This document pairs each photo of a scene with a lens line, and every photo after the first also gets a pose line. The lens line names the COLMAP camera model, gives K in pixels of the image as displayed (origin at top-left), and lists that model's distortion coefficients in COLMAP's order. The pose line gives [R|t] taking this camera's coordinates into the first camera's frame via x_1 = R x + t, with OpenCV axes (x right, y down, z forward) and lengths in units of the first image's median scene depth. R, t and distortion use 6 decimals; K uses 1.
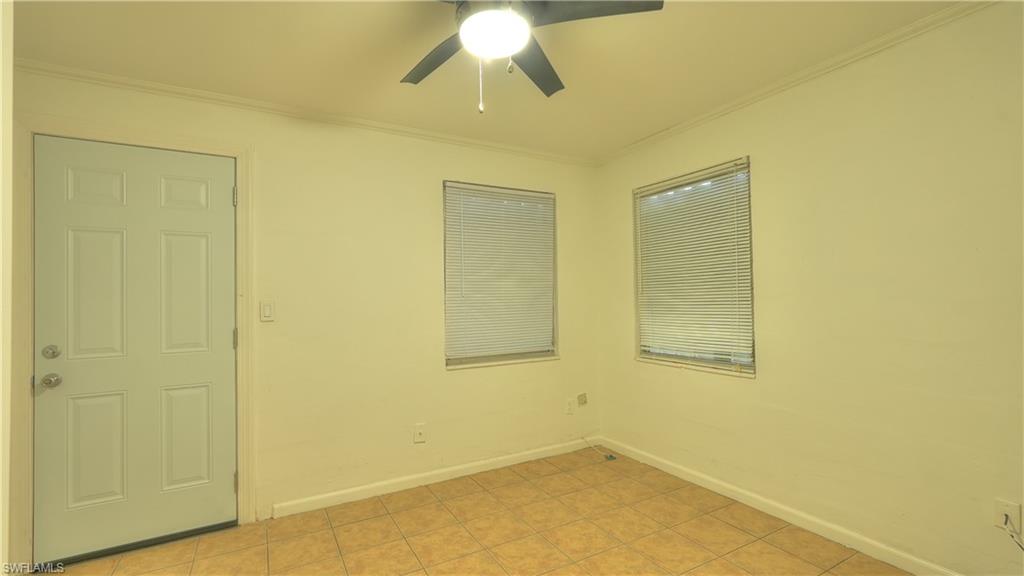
lens RADIAL K [[452.4, 0, 512.0], [0, 452.4, 288.0], [0, 0, 1]] dist [-0.009401, 0.000199]
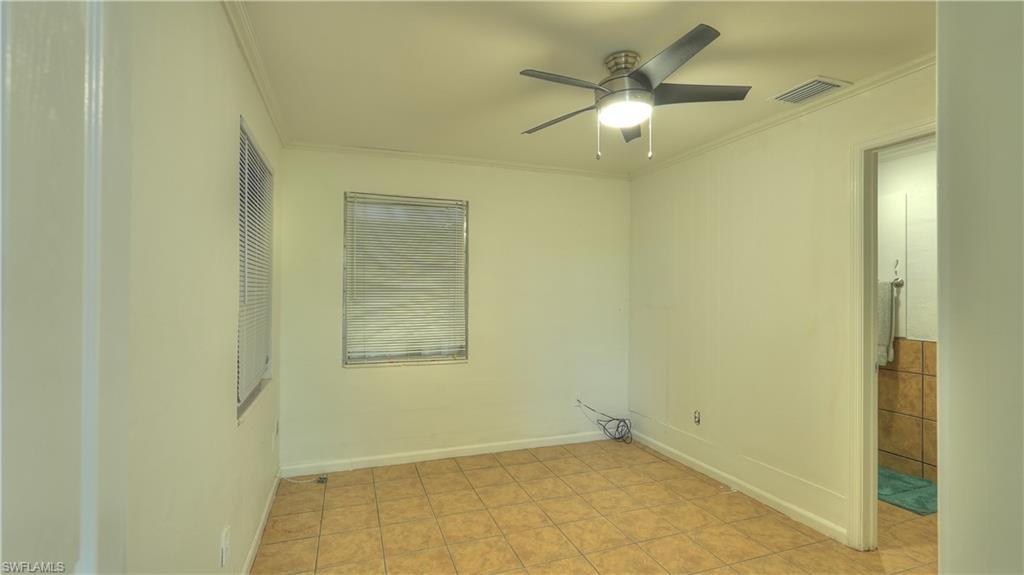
lens RADIAL K [[452.4, 0, 512.0], [0, 452.4, 287.5], [0, 0, 1]] dist [-0.009401, 0.000199]
pose [[0.169811, 0.022632, 0.985217, -0.763754], [-0.031546, 0.999349, -0.017519, -0.009058], [-0.984972, -0.028104, 0.170415, 0.593188]]
